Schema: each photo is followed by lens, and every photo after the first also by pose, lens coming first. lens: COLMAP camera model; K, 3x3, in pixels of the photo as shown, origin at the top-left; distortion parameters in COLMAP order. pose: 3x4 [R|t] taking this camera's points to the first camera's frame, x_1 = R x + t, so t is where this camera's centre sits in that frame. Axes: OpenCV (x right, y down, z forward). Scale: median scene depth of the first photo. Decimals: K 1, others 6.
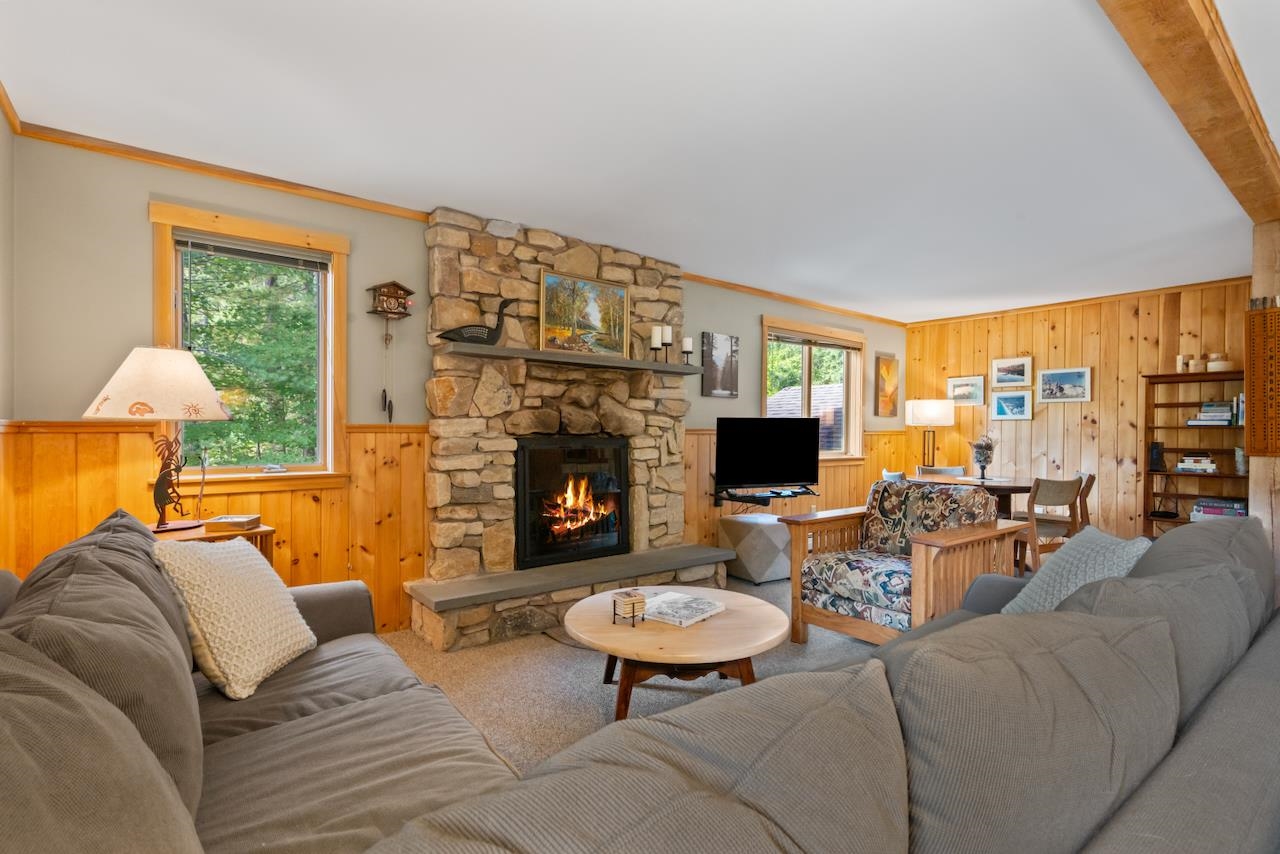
lens RADIAL K [[599.7, 0, 638.8], [0, 599.7, 433.8], [0, 0, 1]] dist [0.000597, 0.000289]
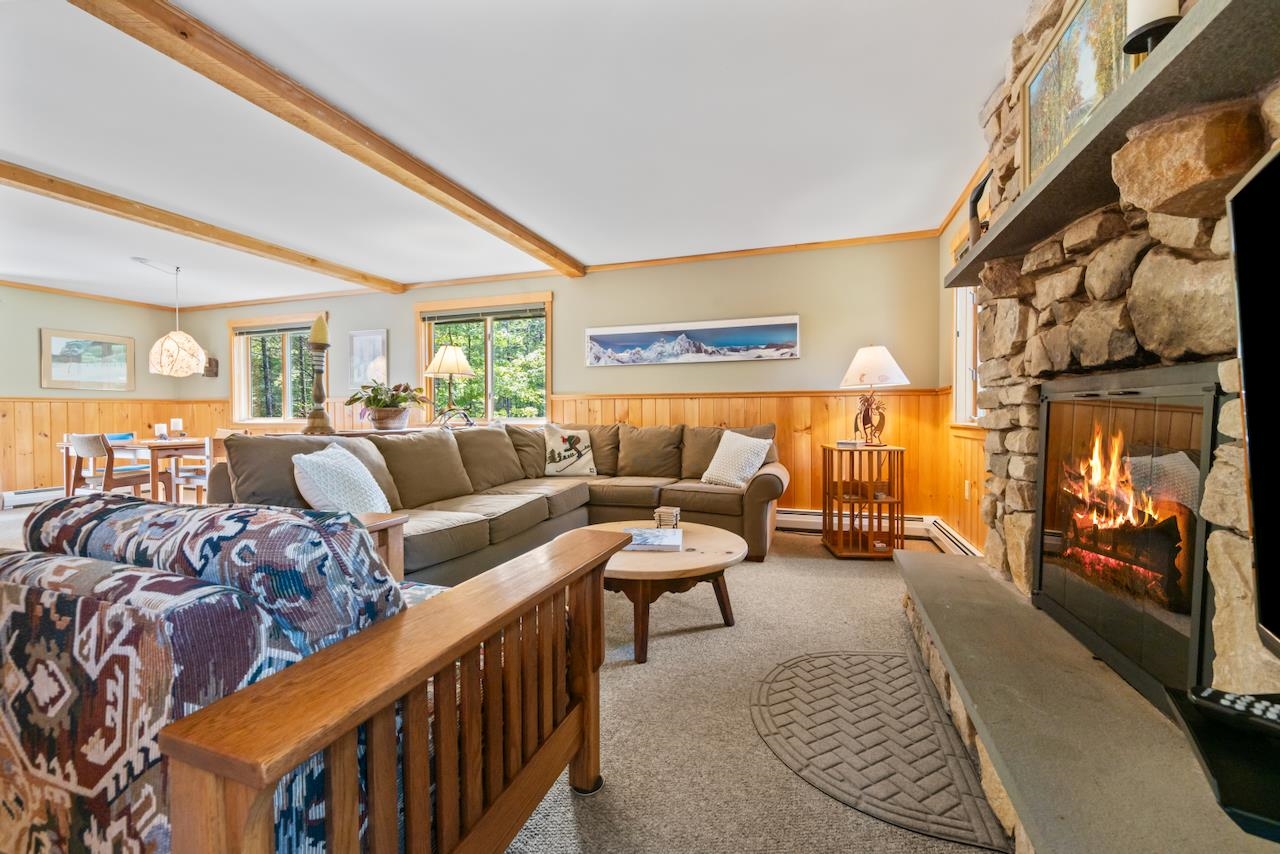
lens RADIAL K [[503.8, 0, 644.6], [0, 503.8, 419.1], [0, 0, 1]] dist [0.002086, 0.000299]
pose [[-0.837464, 0.003975, -0.546478, 0.314350], [-0.003138, 0.999922, 0.012082, 0.030198], [0.546484, 0.011833, -0.837386, 0.945194]]
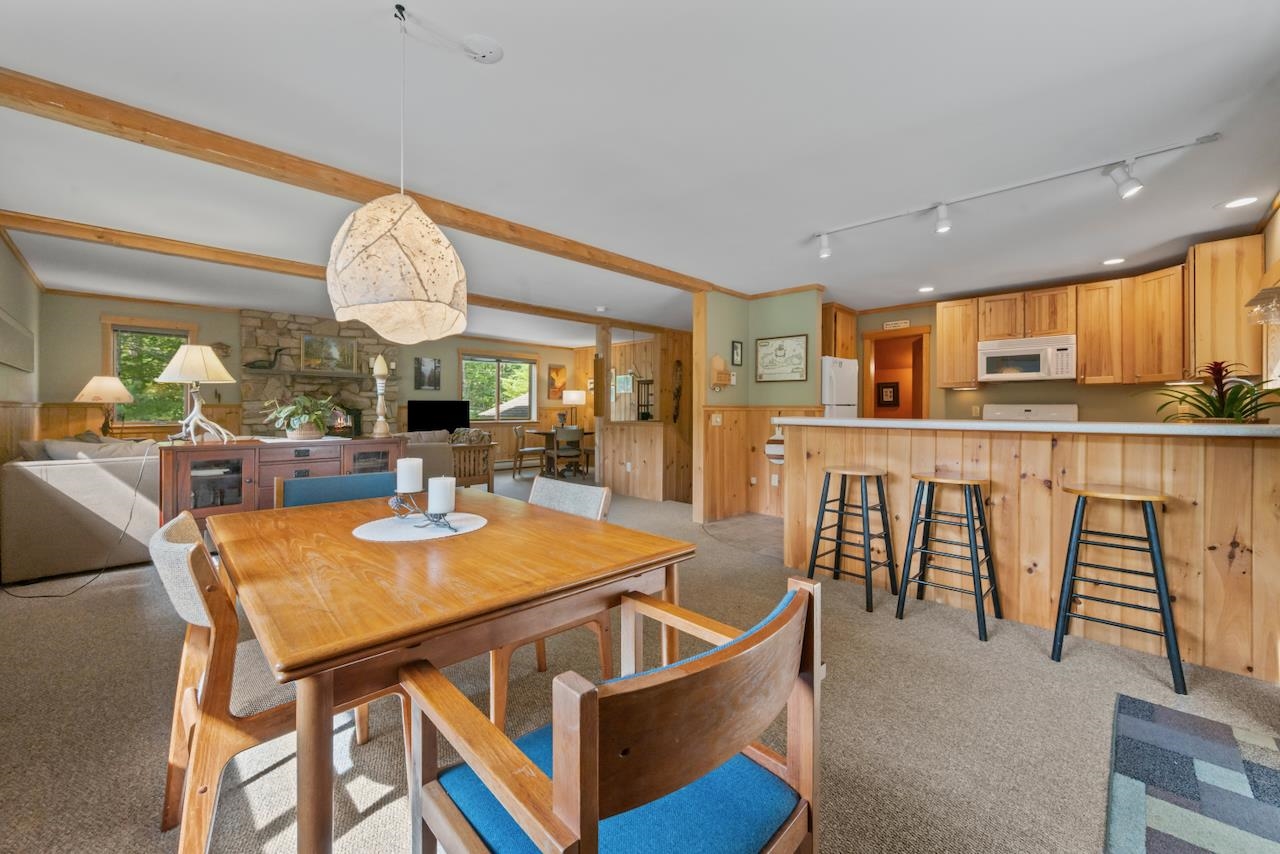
lens RADIAL K [[506.6, 0, 642.8], [0, 506.6, 407.0], [0, 0, 1]] dist [-0.000500, 0.000034]
pose [[0.991393, -0.001463, 0.130911, 0.655021], [0.002507, 0.999966, -0.007814, 0.010567], [-0.130895, 0.008075, 0.991363, -0.790491]]
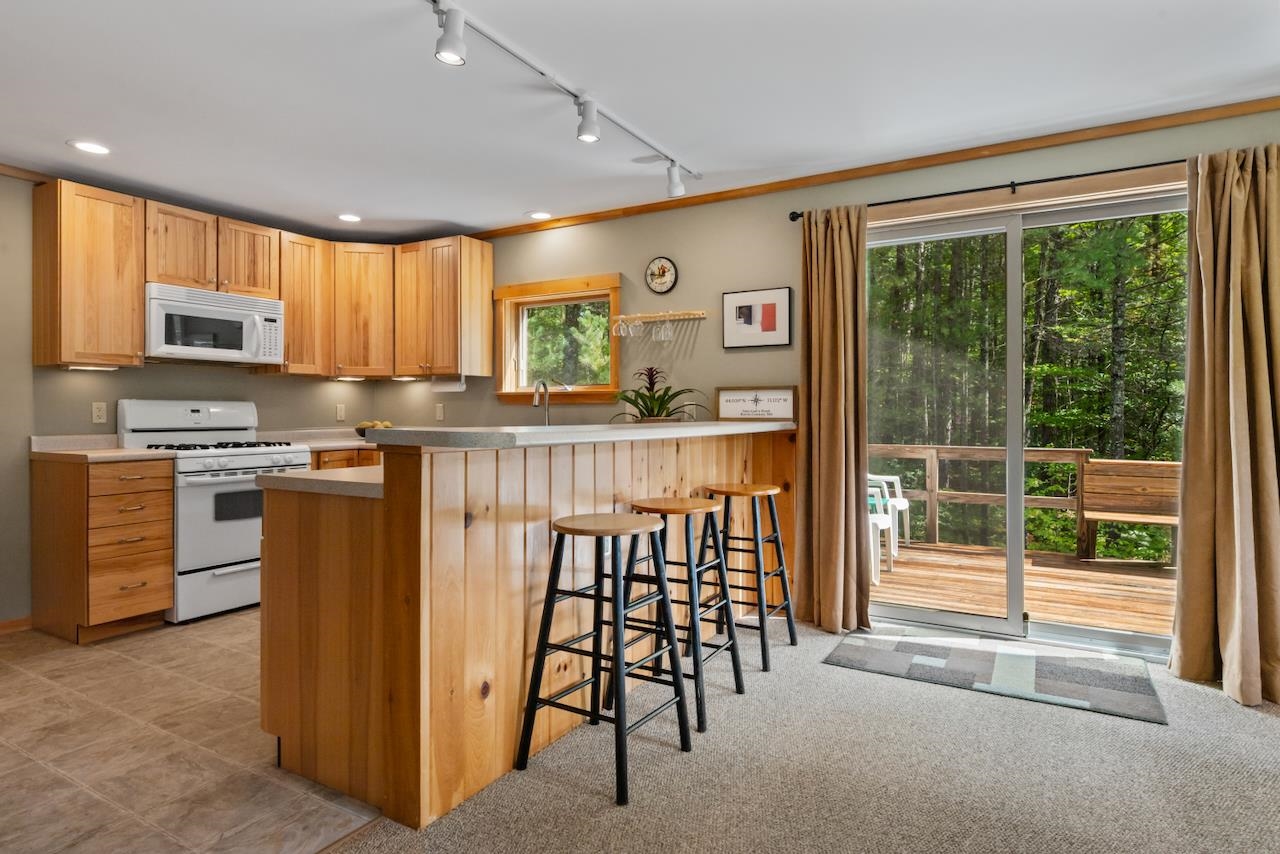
lens RADIAL K [[704.6, 0, 642.9], [0, 704.6, 406.0], [0, 0, 1]] dist [0.001833, -0.000626]
pose [[-0.369584, 0.002089, 0.929195, 0.555169], [0.001793, 0.999997, -0.001535, 0.007469], [-0.929196, 0.001099, -0.369587, -0.021850]]
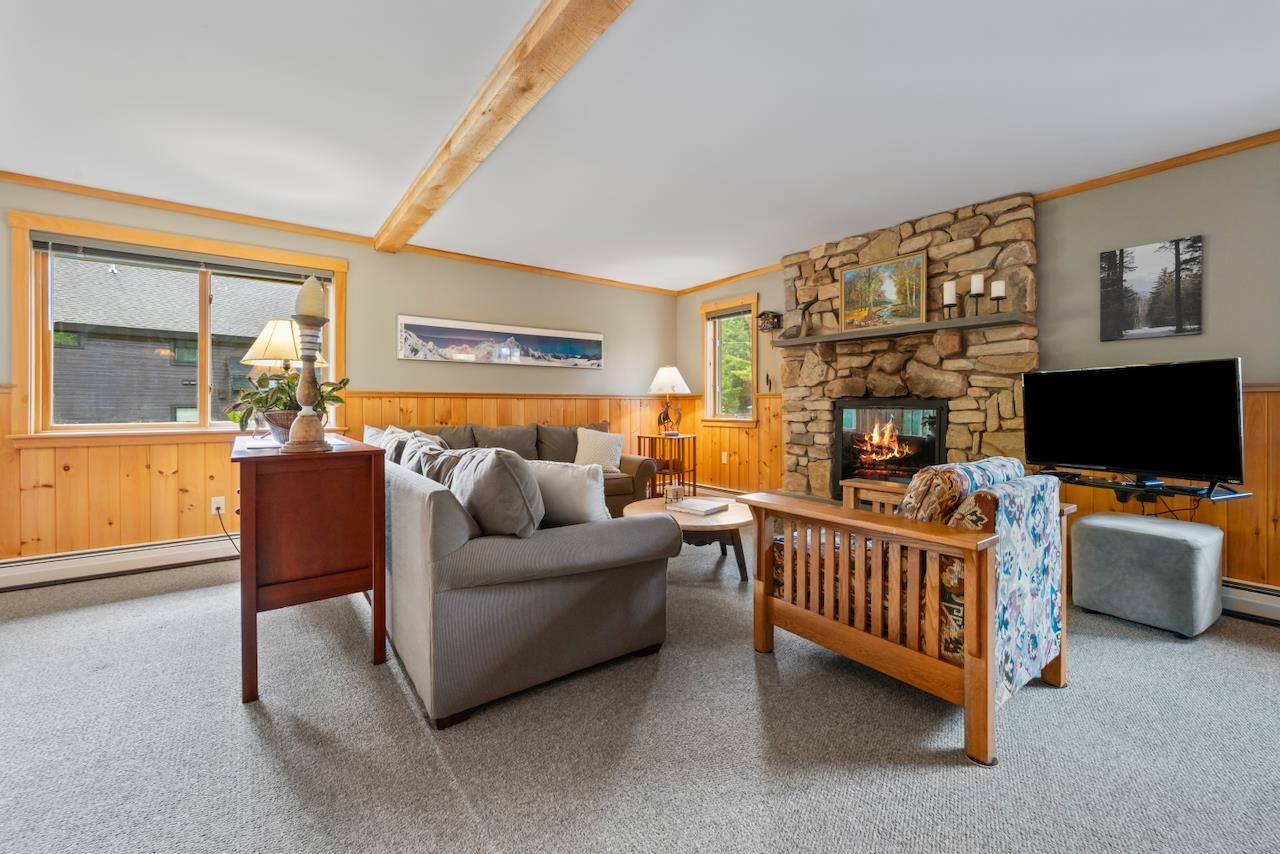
lens RADIAL K [[519.1, 0, 664.4], [0, 519.1, 406.9], [0, 0, 1]] dist [-0.000311, -0.000100]
pose [[0.002814, -0.001769, -0.999994, 0.751496], [-0.003129, 0.999994, -0.001777, 0.019269], [0.999991, 0.003134, 0.002809, 0.481971]]
